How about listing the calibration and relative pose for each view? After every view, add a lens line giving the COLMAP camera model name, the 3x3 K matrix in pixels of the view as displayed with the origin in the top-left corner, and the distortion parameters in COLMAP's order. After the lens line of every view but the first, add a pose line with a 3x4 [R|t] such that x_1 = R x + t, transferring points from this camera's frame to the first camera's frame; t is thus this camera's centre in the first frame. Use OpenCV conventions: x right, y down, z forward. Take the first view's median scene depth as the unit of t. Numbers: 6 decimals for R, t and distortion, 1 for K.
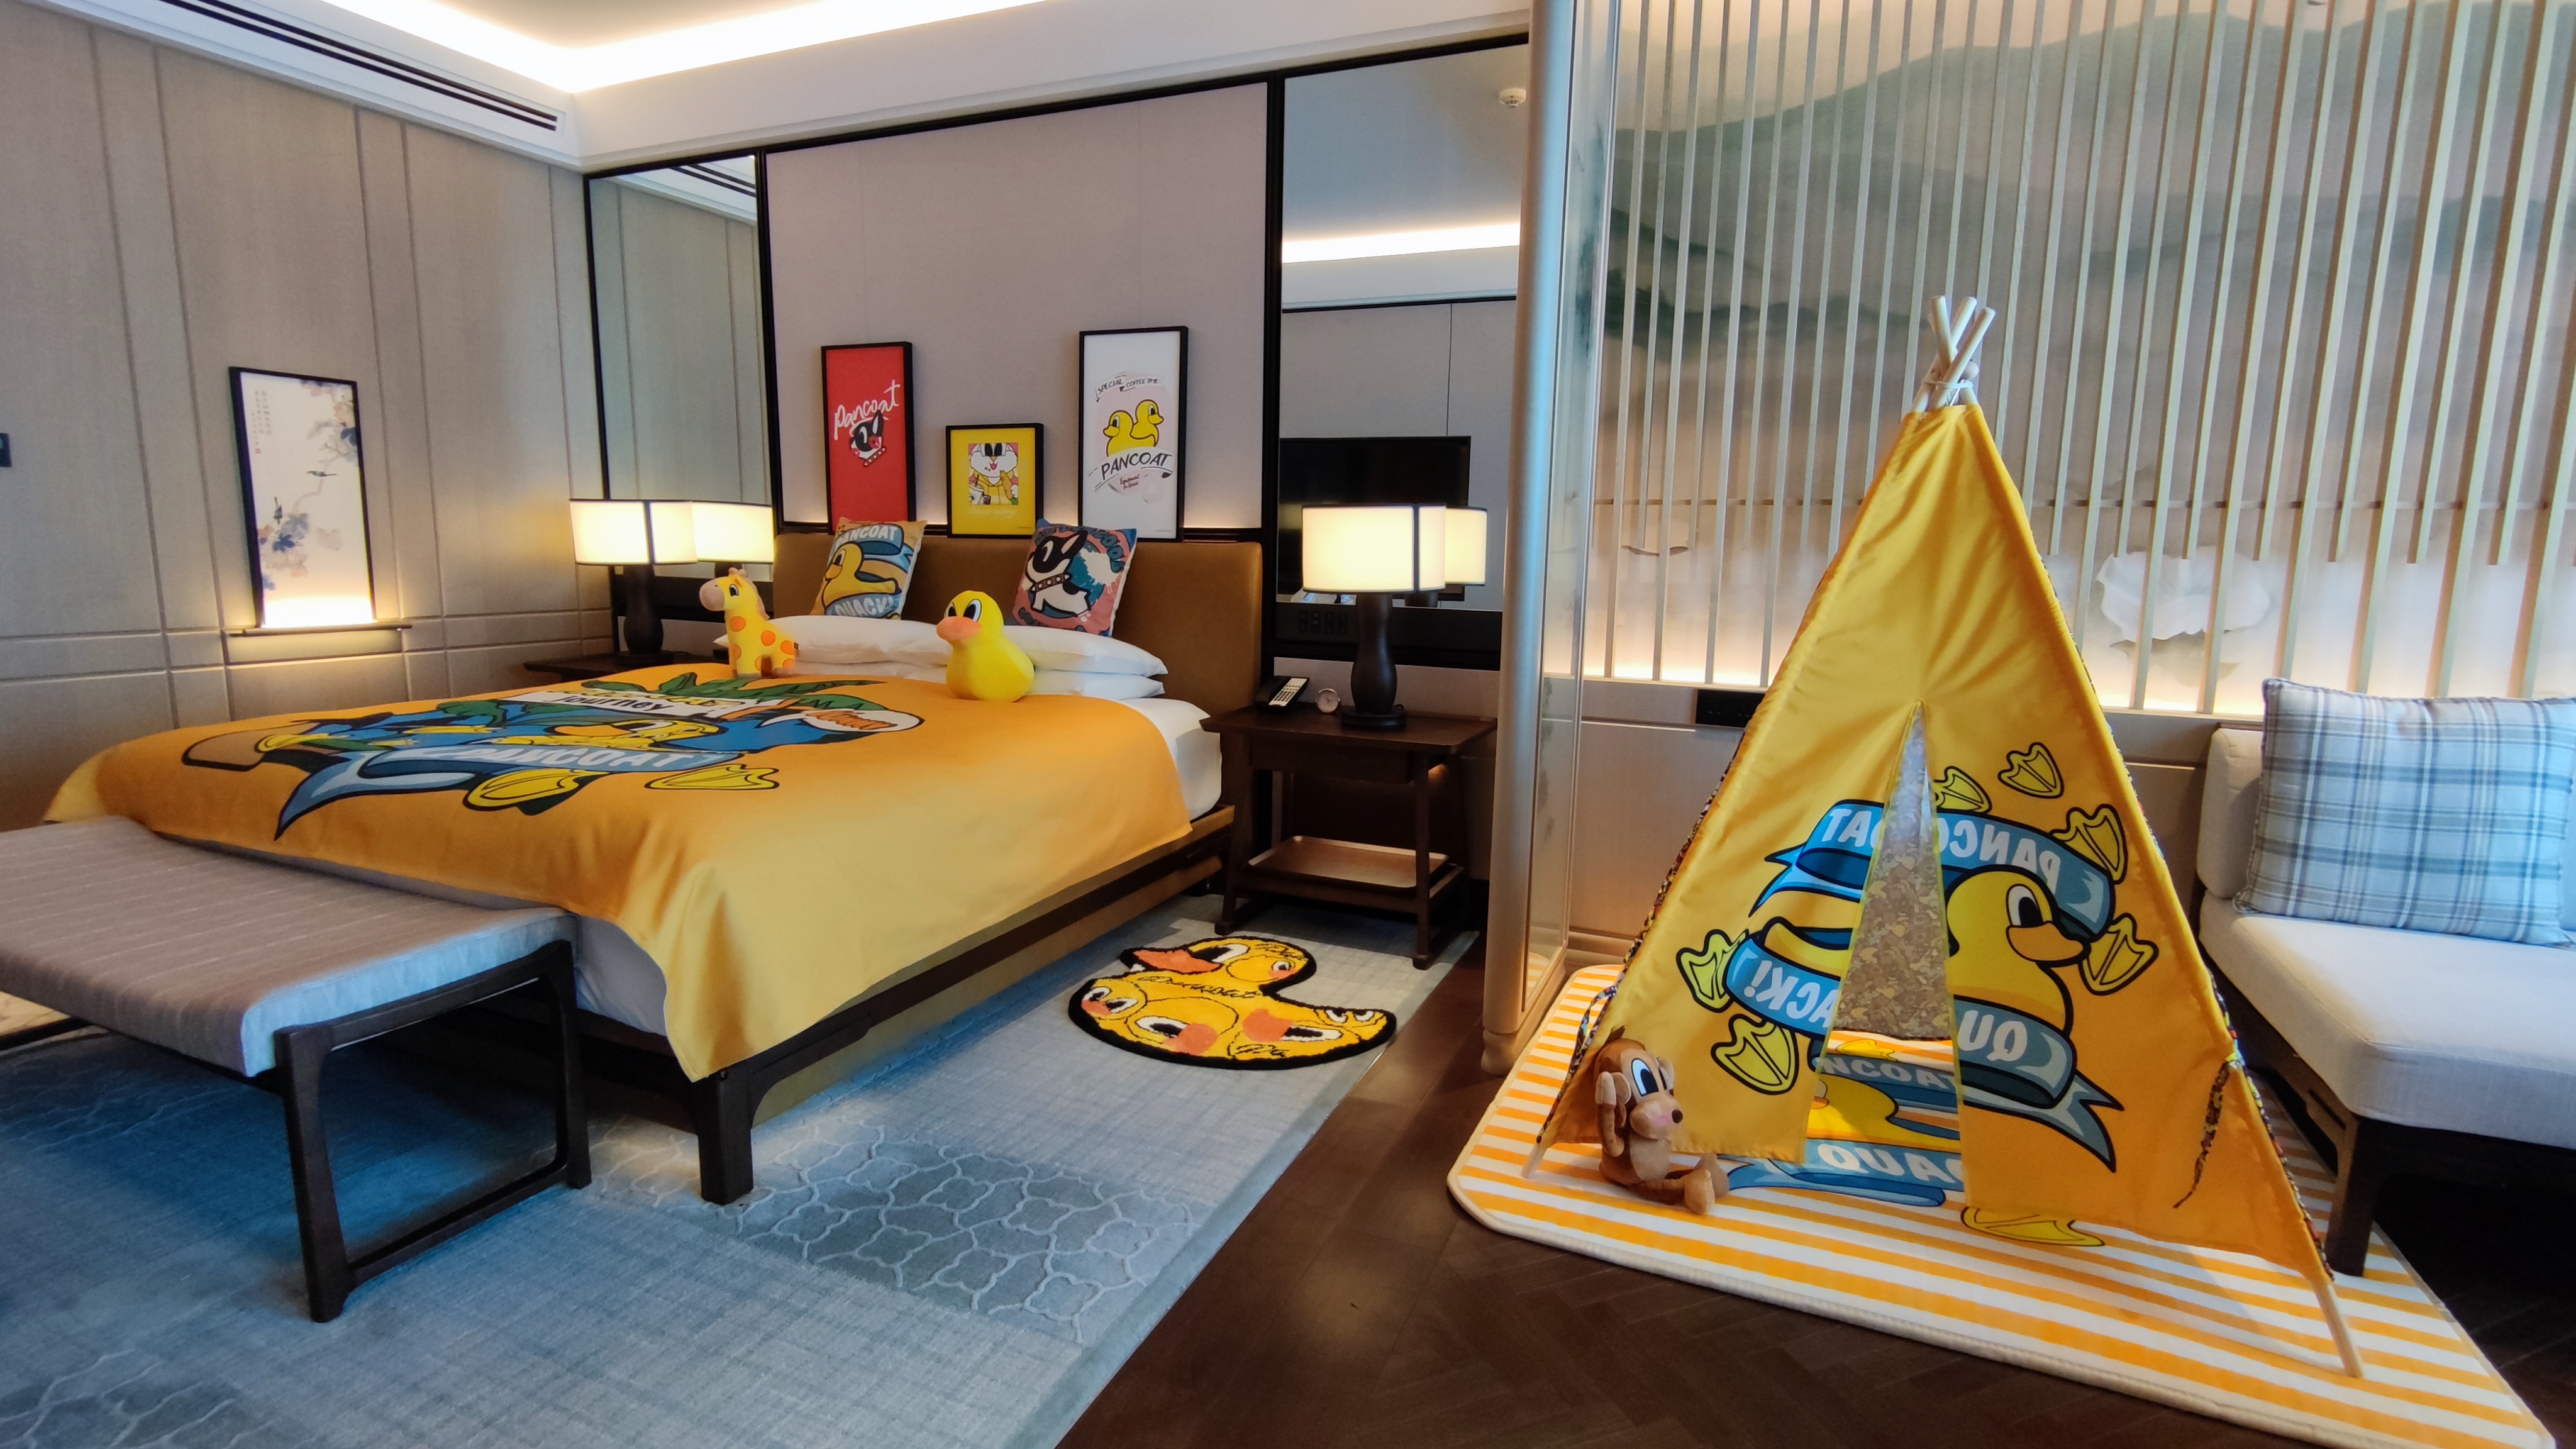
lens RADIAL K [[1177.3, 0, 1288.0], [0, 1177.3, 724.5], [0, 0, 1]] dist [-0.001489, -0.000377]
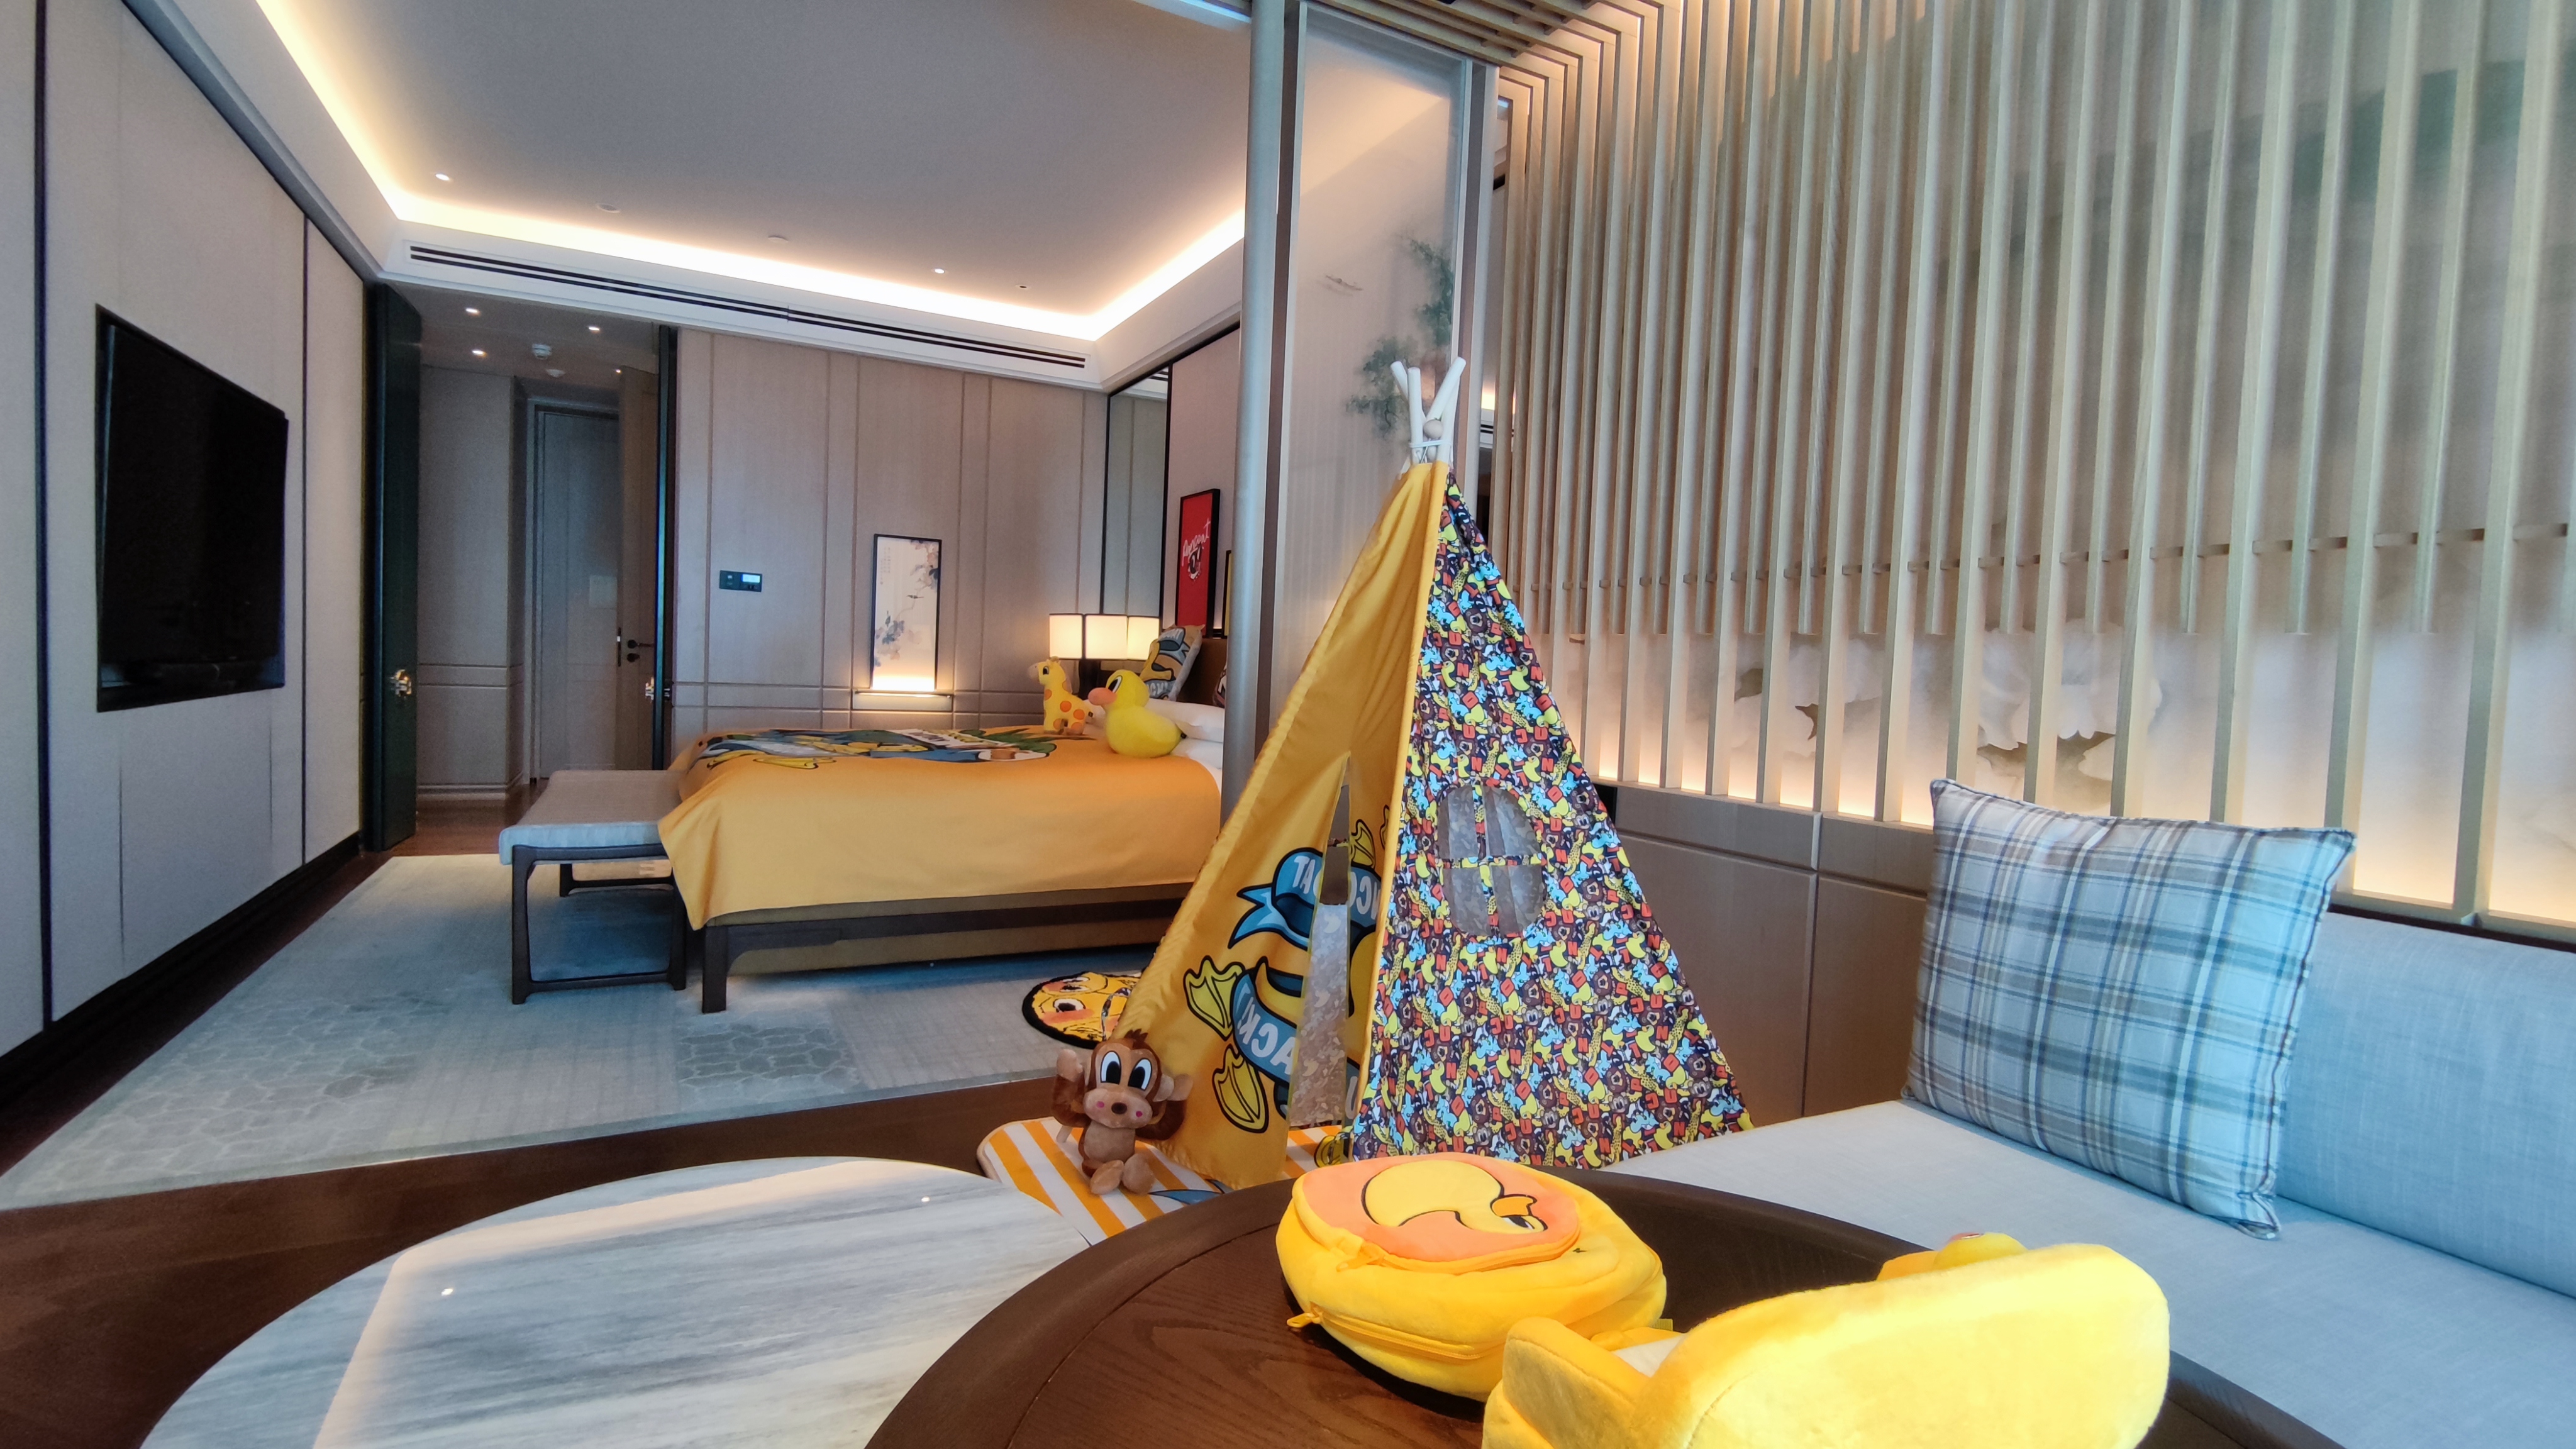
lens RADIAL K [[1167.4, 0, 1288.0], [0, 1167.4, 724.5], [0, 0, 1]] dist [0.003686, 0.000209]
pose [[0.779327, 0.048065, -0.624771, 1.019194], [-0.123851, 0.989200, -0.078388, 0.037019], [0.614255, 0.138469, 0.776863, 0.172630]]
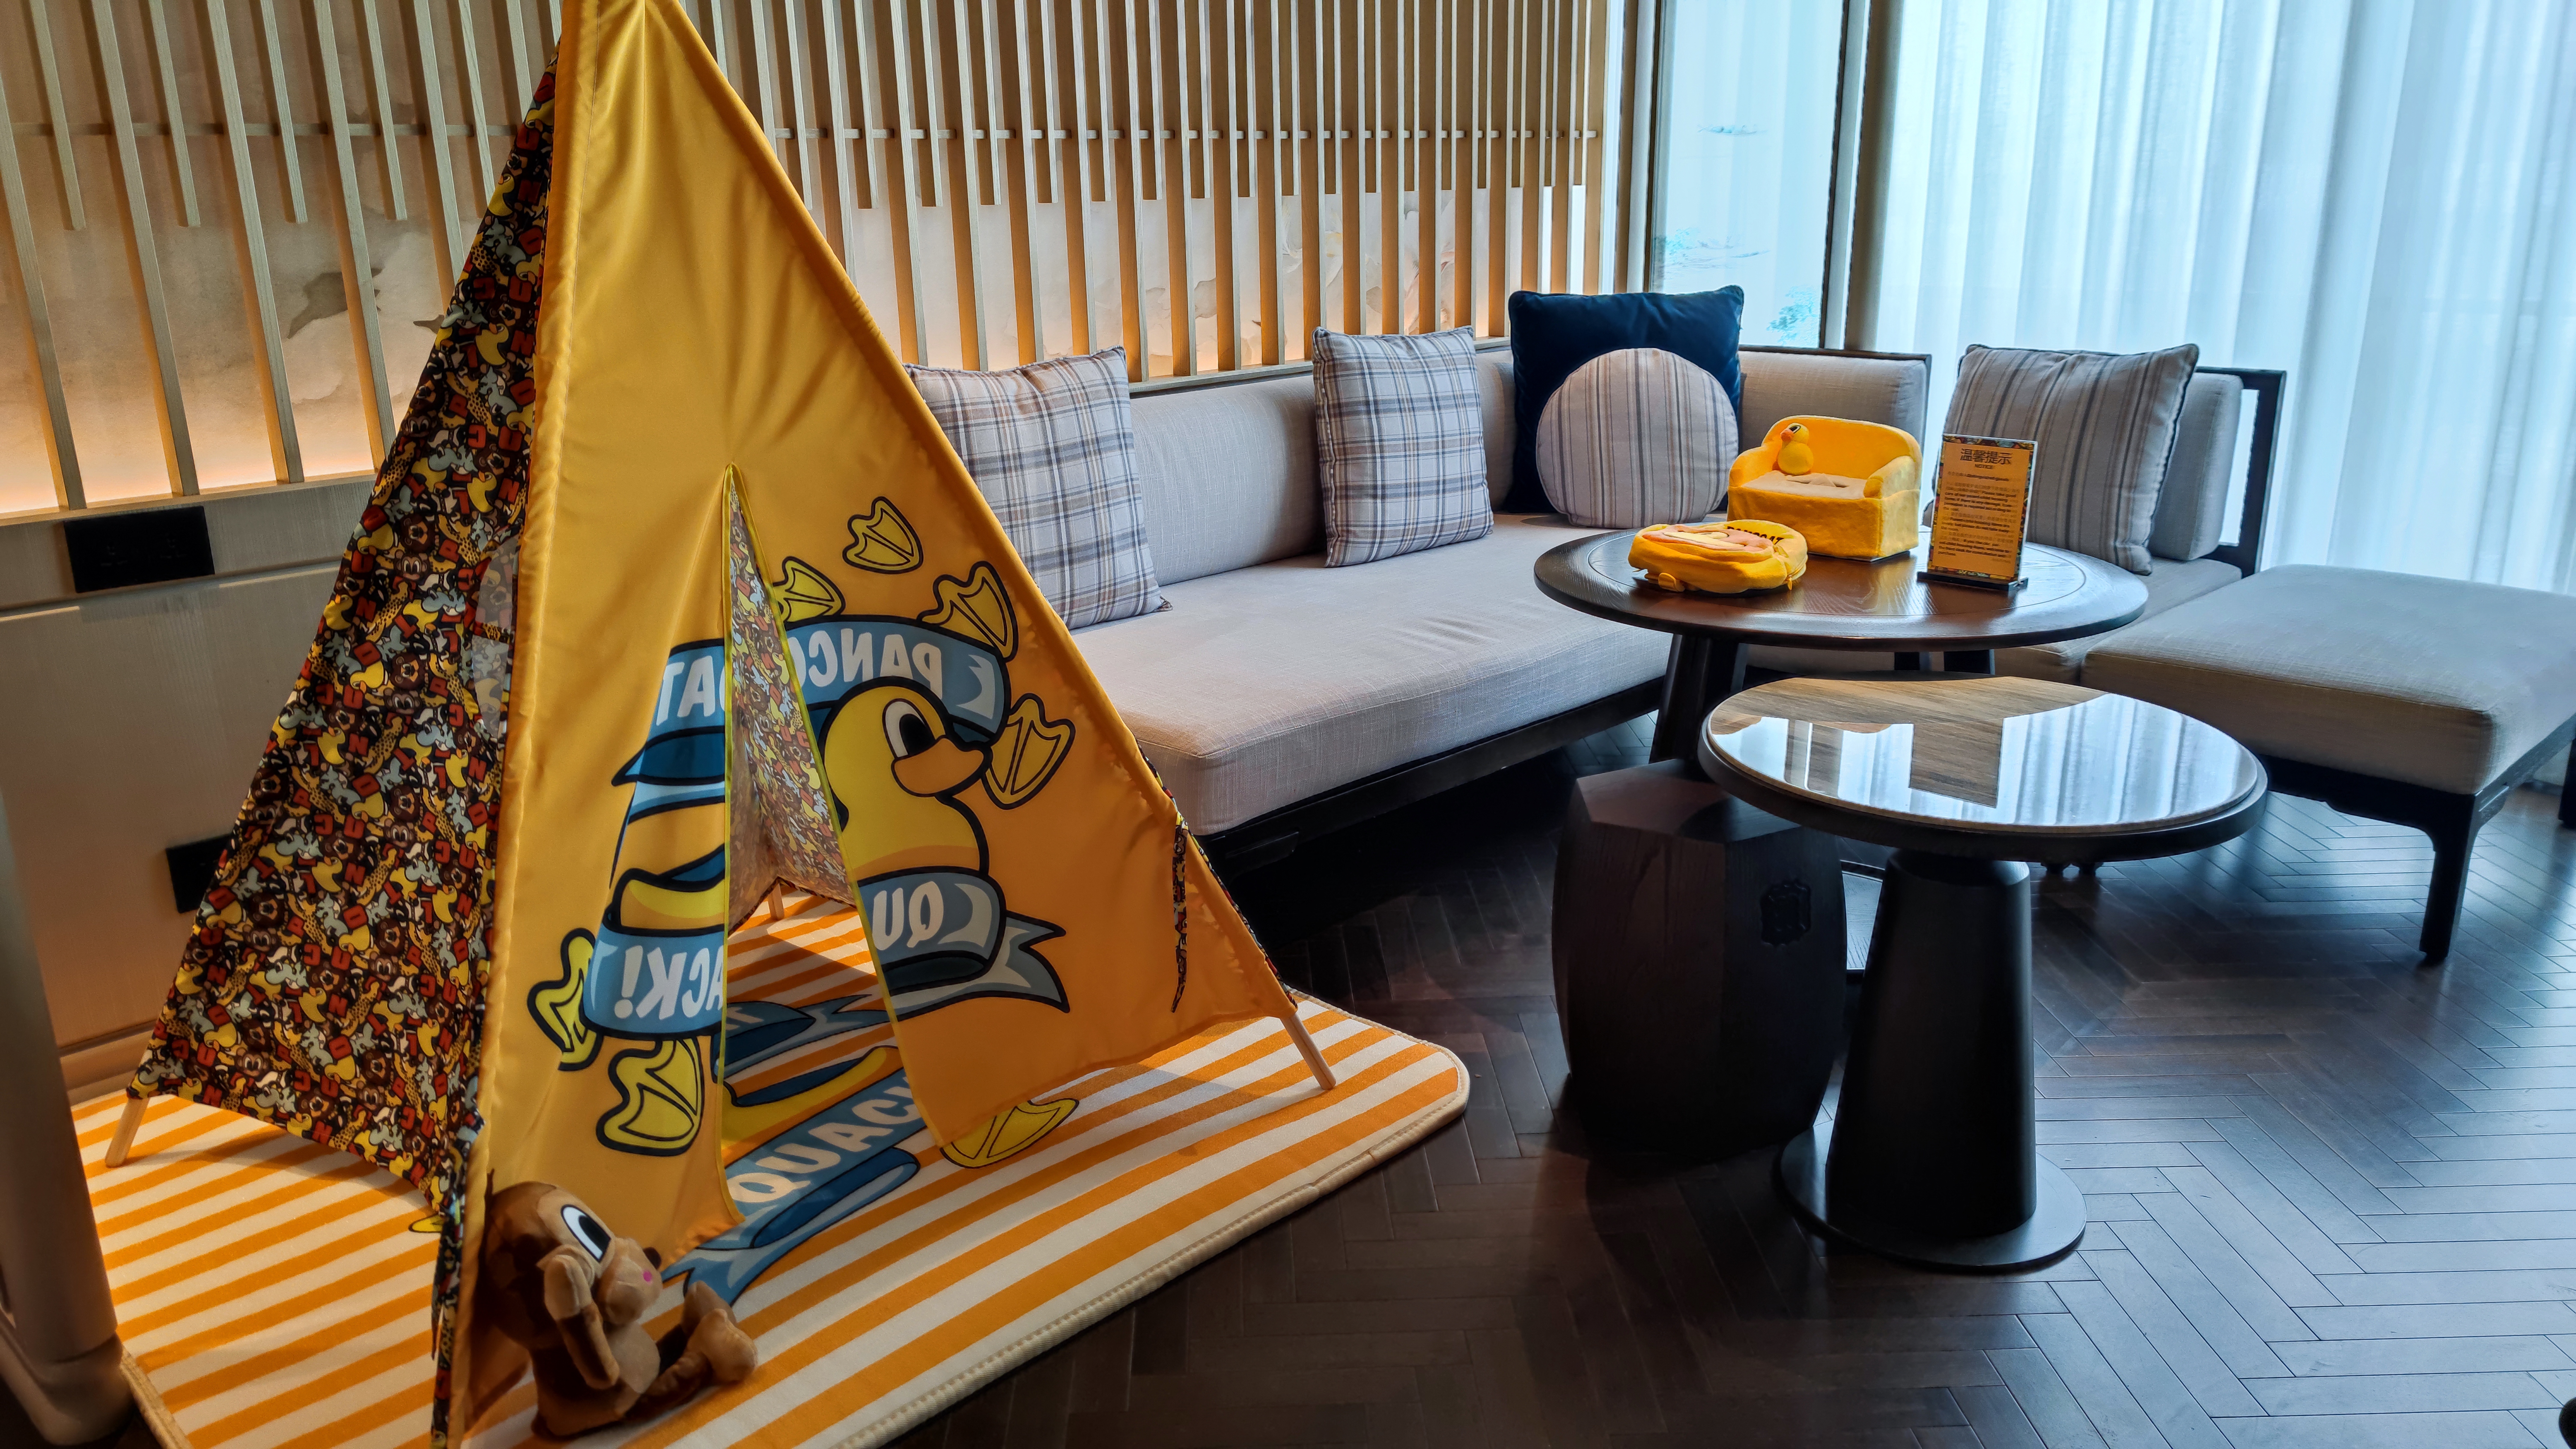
lens RADIAL K [[1843.5, 0, 1288.0], [0, 1843.5, 724.5], [0, 0, 1]] dist [0.025386, -0.000157]
pose [[0.336200, -0.289895, 0.896064, -0.265305], [0.165529, 0.954825, 0.246799, -0.075579], [-0.927130, 0.065350, 0.368998, 0.333105]]
